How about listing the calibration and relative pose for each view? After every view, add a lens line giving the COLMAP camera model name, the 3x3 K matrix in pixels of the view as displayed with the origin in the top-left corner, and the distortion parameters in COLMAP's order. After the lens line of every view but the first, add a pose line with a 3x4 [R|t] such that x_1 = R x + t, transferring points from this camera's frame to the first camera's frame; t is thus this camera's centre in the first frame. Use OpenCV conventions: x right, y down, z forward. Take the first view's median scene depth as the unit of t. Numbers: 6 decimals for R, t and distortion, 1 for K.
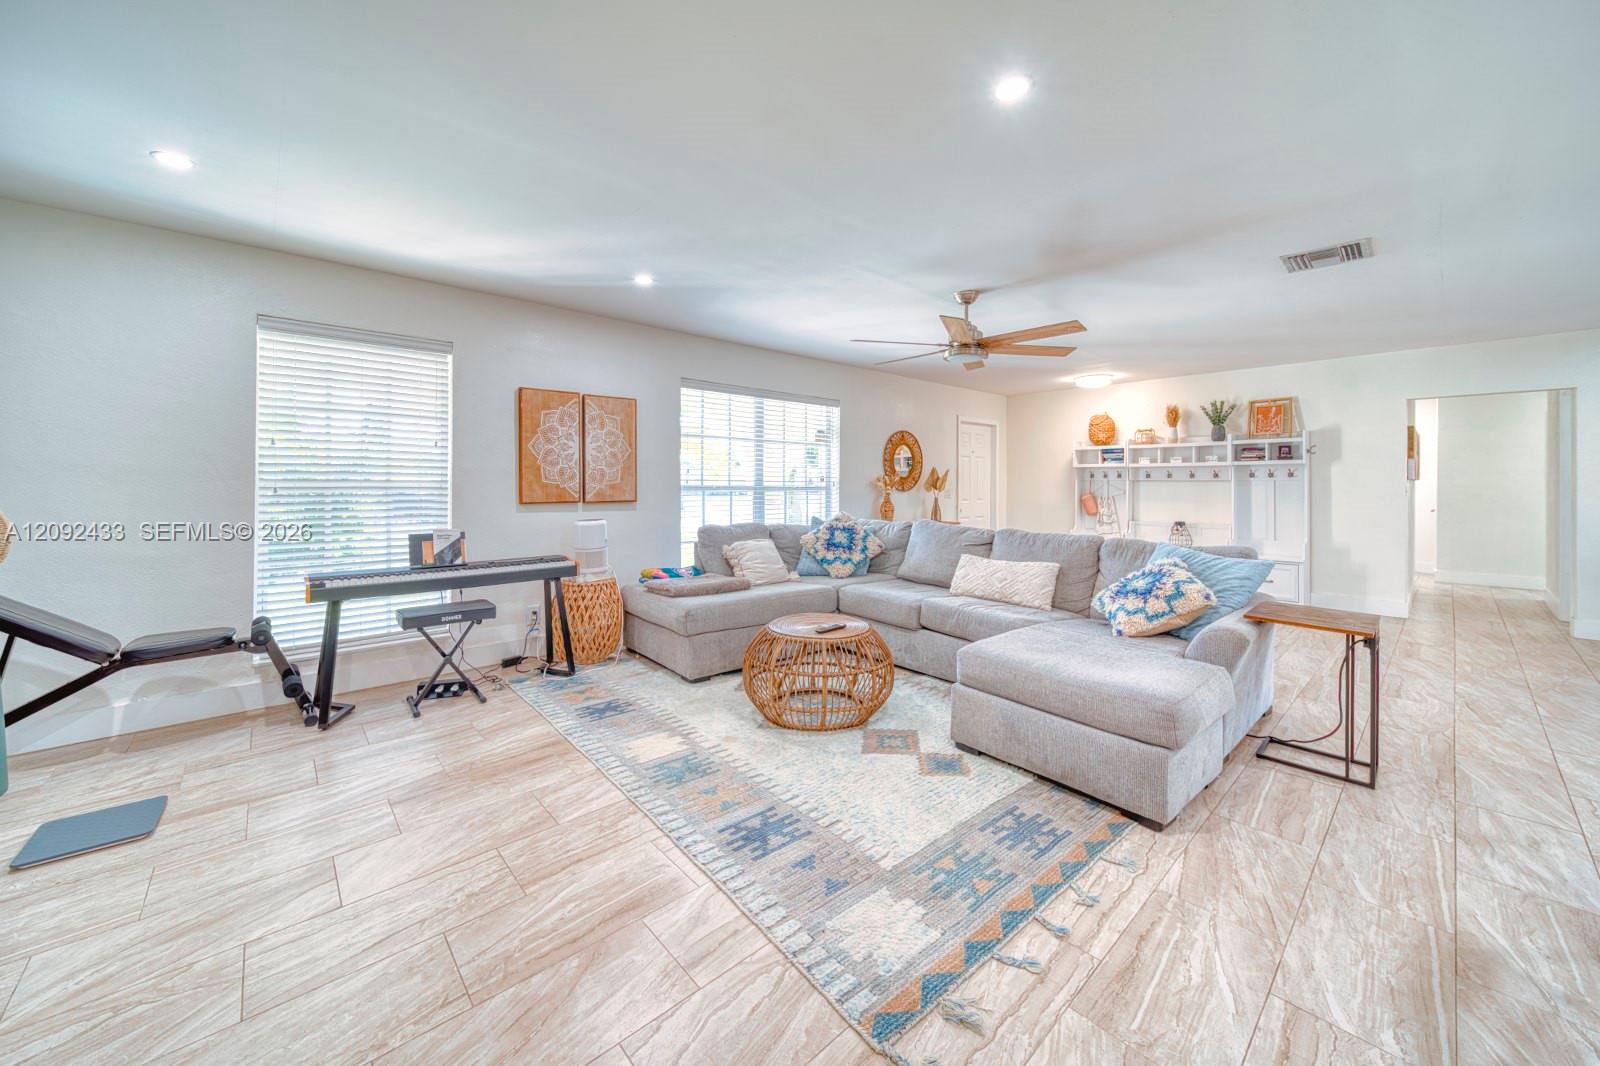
lens RADIAL K [[589.7, 0, 801.9], [0, 589.7, 482.8], [0, 0, 1]] dist [-0.000961, -0.000265]
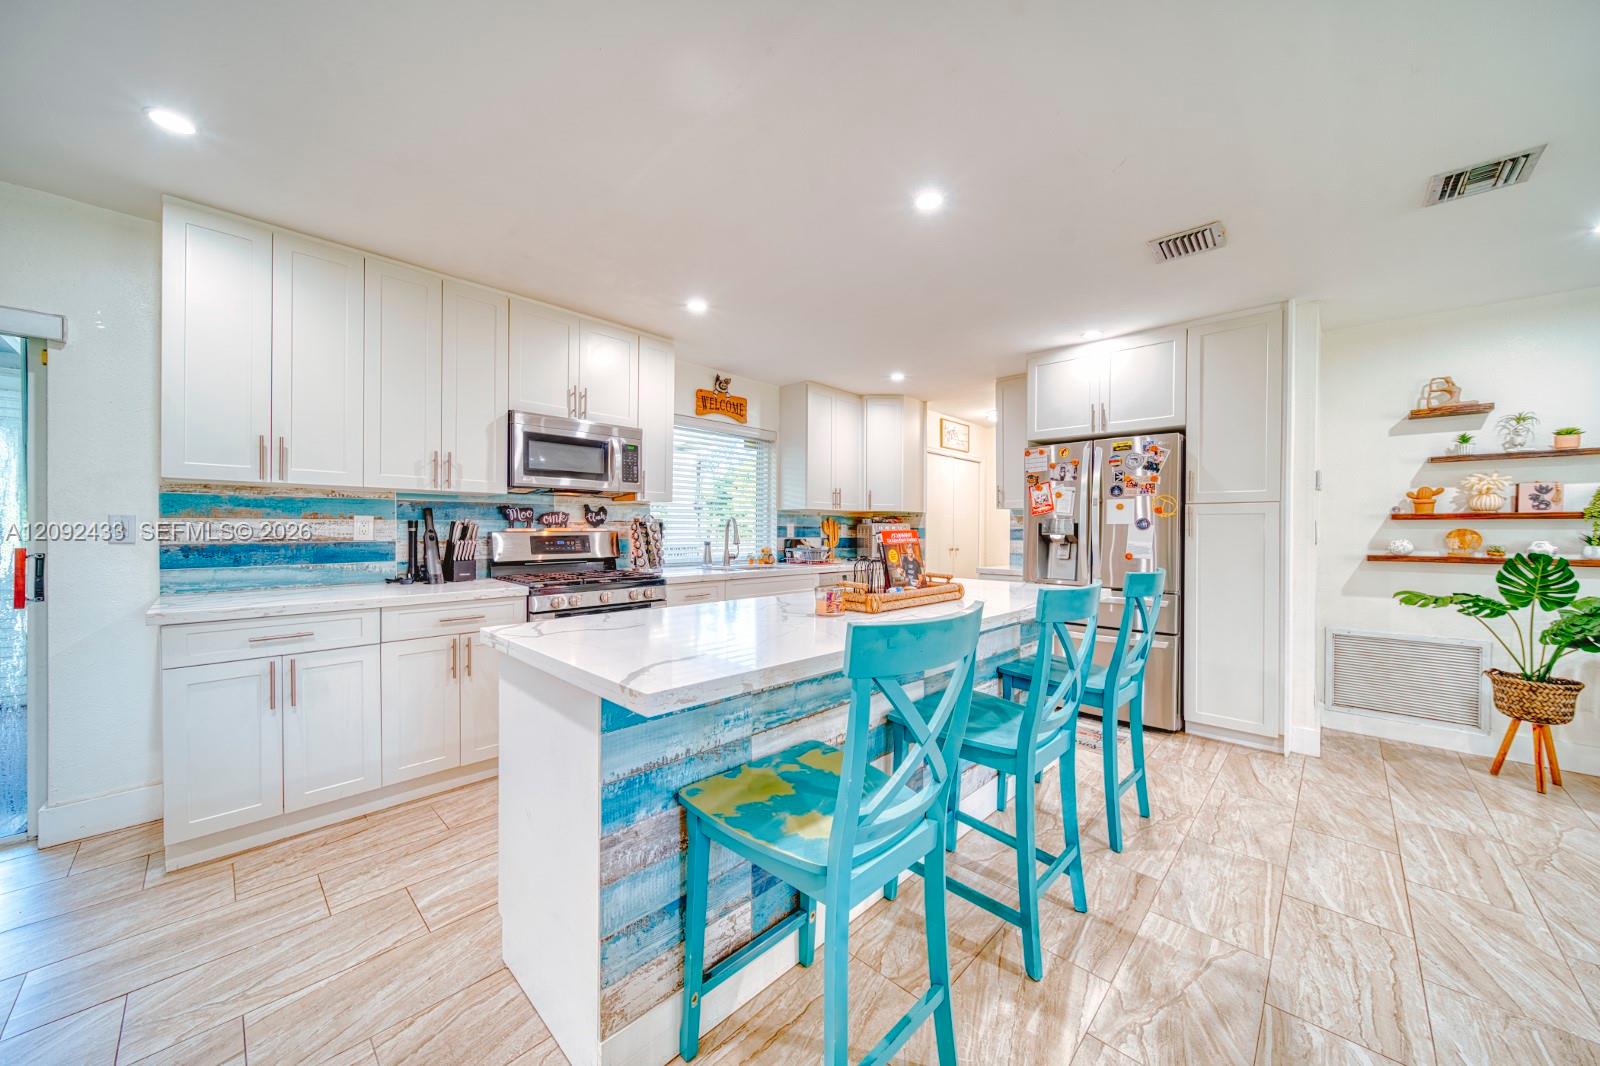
lens RADIAL K [[564.1, 0, 801.6], [0, 564.1, 531.7], [0, 0, 1]] dist [0.002800, -0.002548]
pose [[-0.997475, -0.011234, -0.070119, 0.709347], [-0.011536, 0.999926, 0.003908, 0.003603], [0.070070, 0.004707, -0.997531, 0.686925]]
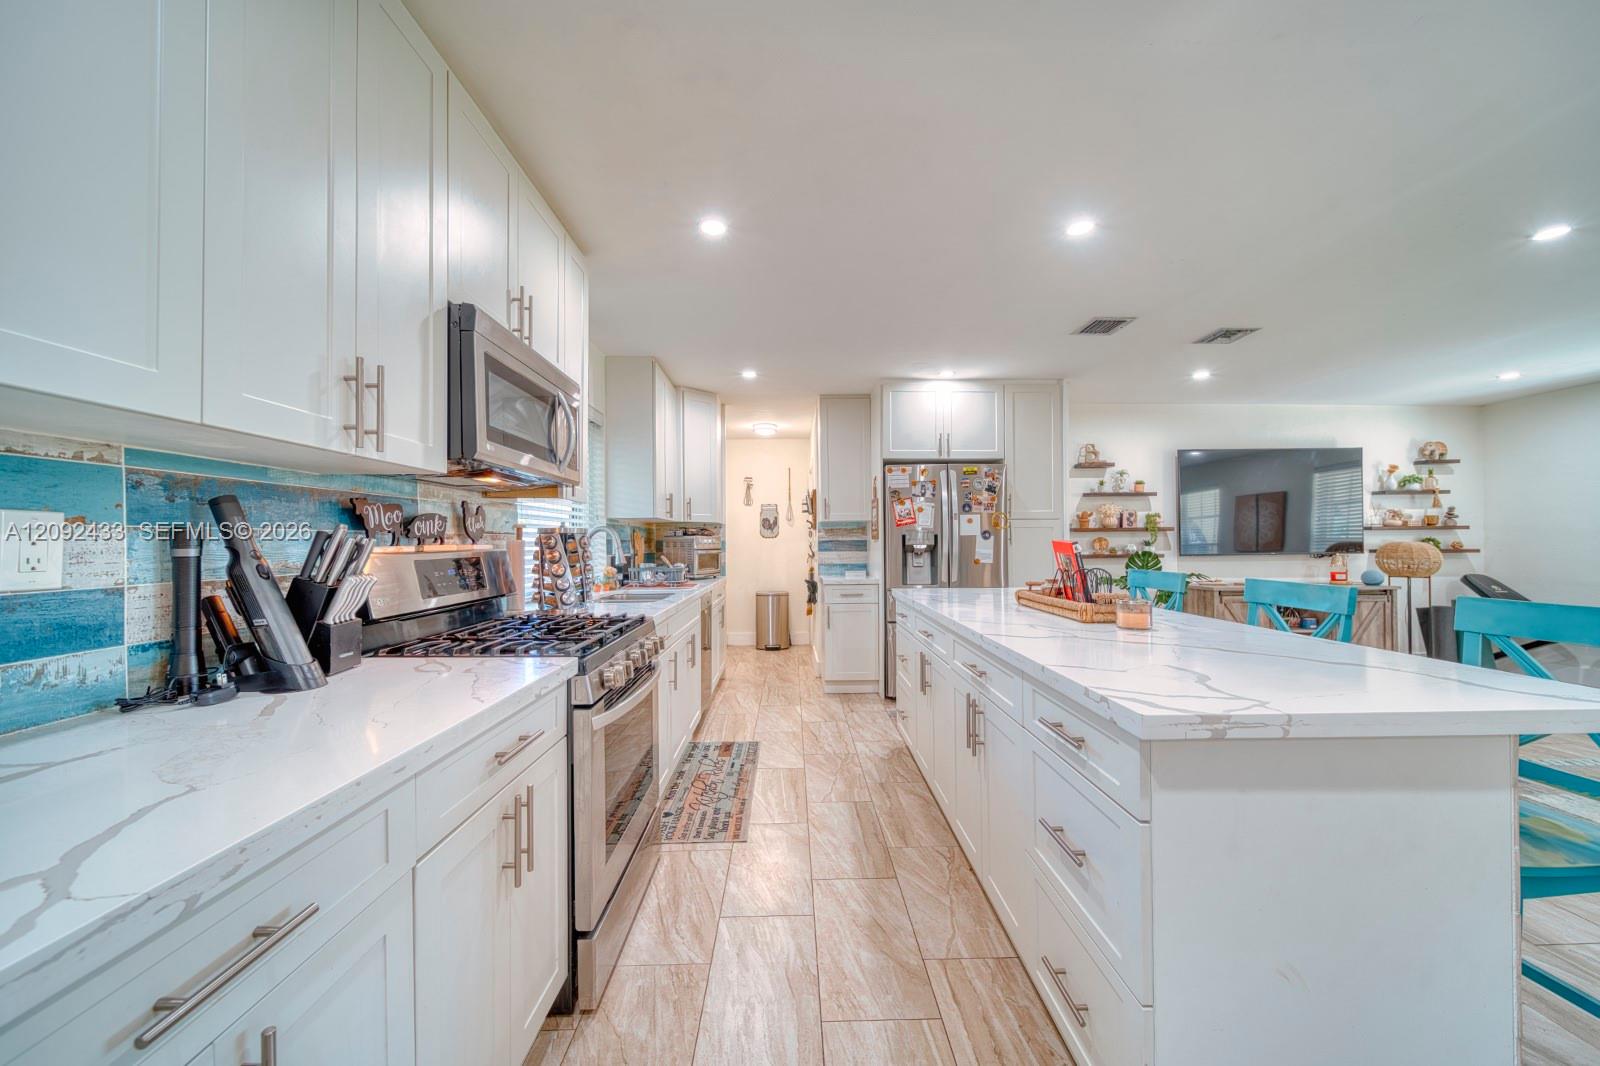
lens RADIAL K [[572.2, 0, 801.1], [0, 572.2, 540.4], [0, 0, 1]] dist [-0.001272, -0.000242]
pose [[-0.659109, -0.003735, -0.752038, 1.209983], [0.004354, 0.999952, -0.008782, 0.007655], [0.752035, -0.009063, -0.659061, 0.290316]]
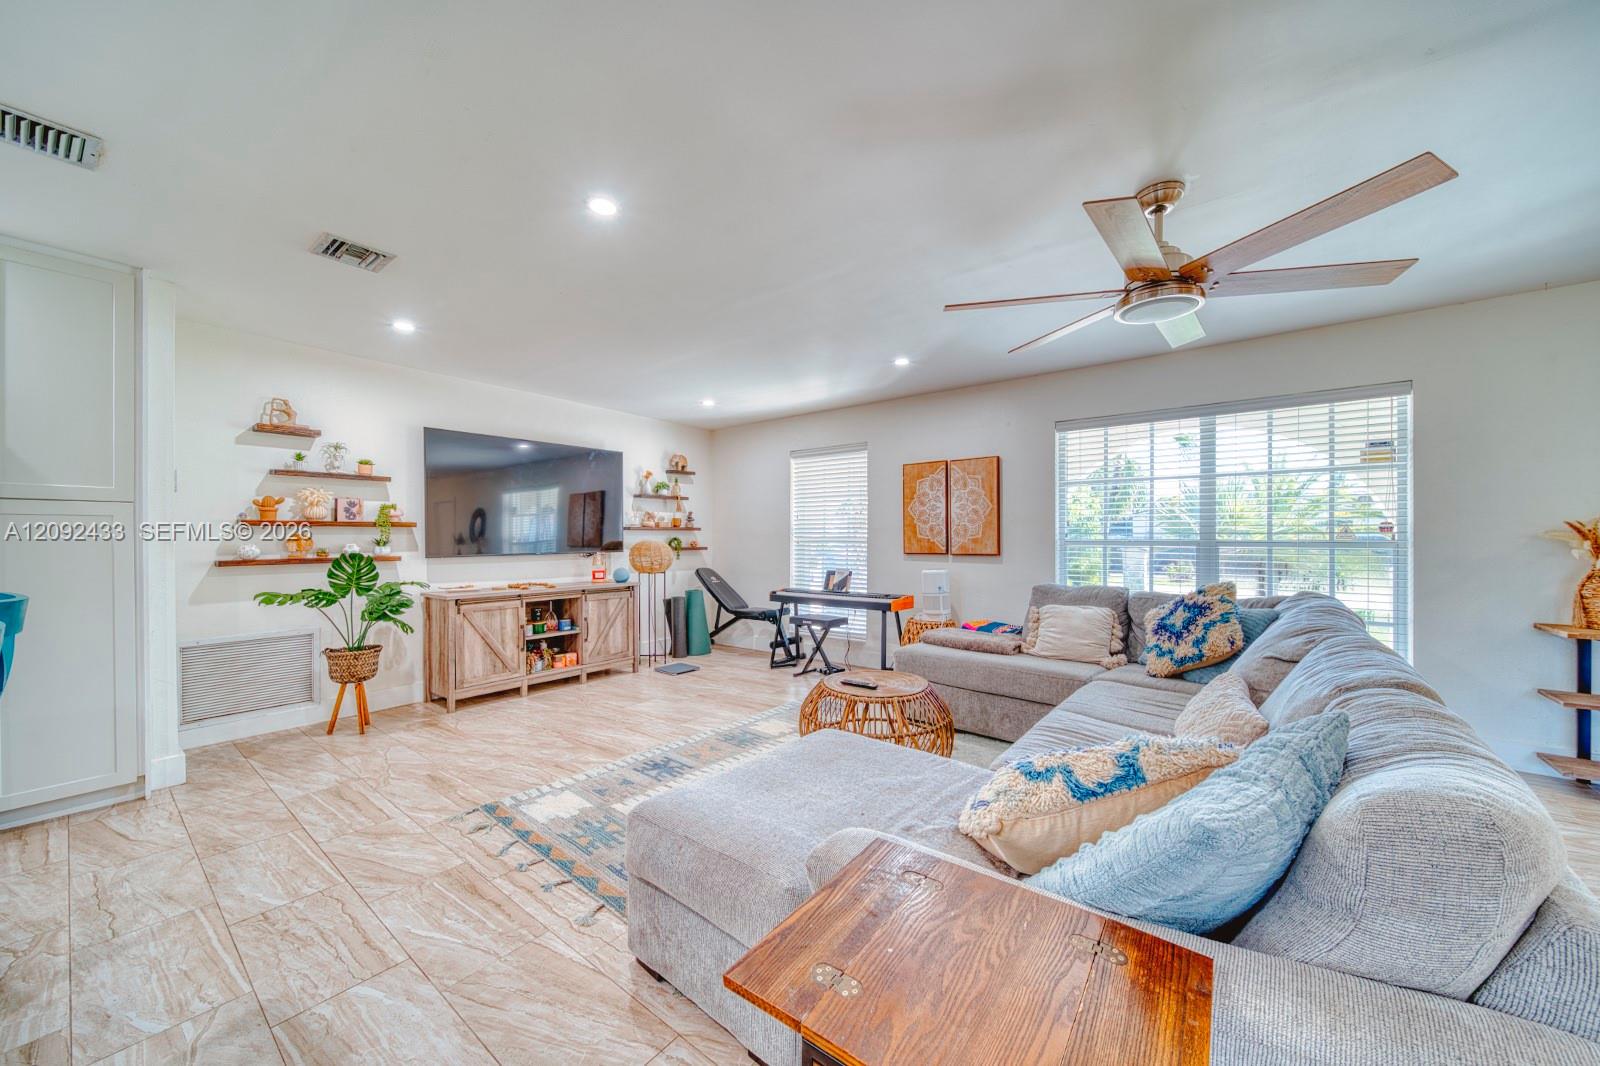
lens RADIAL K [[572.2, 0, 801.1], [0, 572.2, 540.4], [0, 0, 1]] dist [-0.001272, -0.000242]
pose [[0.172048, -0.001162, -0.985088, 0.792093], [0.004062, 0.999992, -0.000470, 0.005711], [0.985080, -0.003921, 0.172051, 0.604080]]
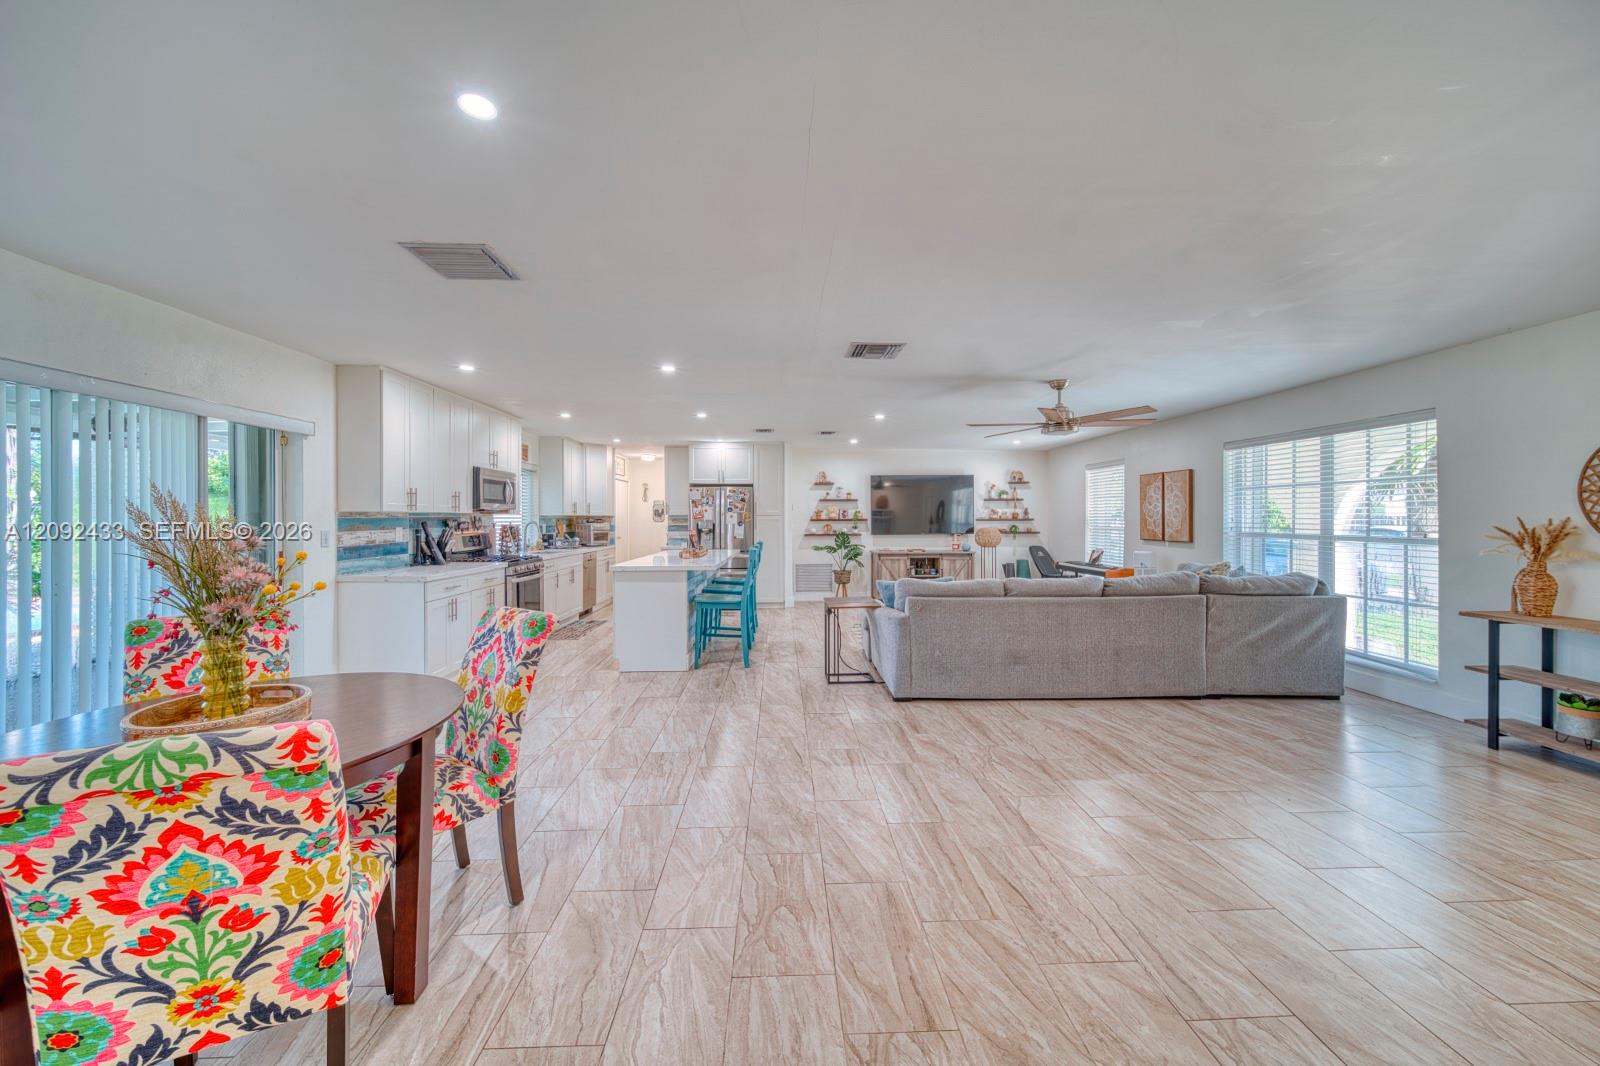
lens RADIAL K [[570.9, 0, 802.1], [0, 570.9, 518.1], [0, 0, 1]] dist [0.000138, -0.000120]
pose [[-0.641167, -0.004348, -0.767389, 1.656735], [-0.000501, 0.999986, -0.005247, -0.022700], [0.767401, -0.002979, -0.641161, 1.434543]]
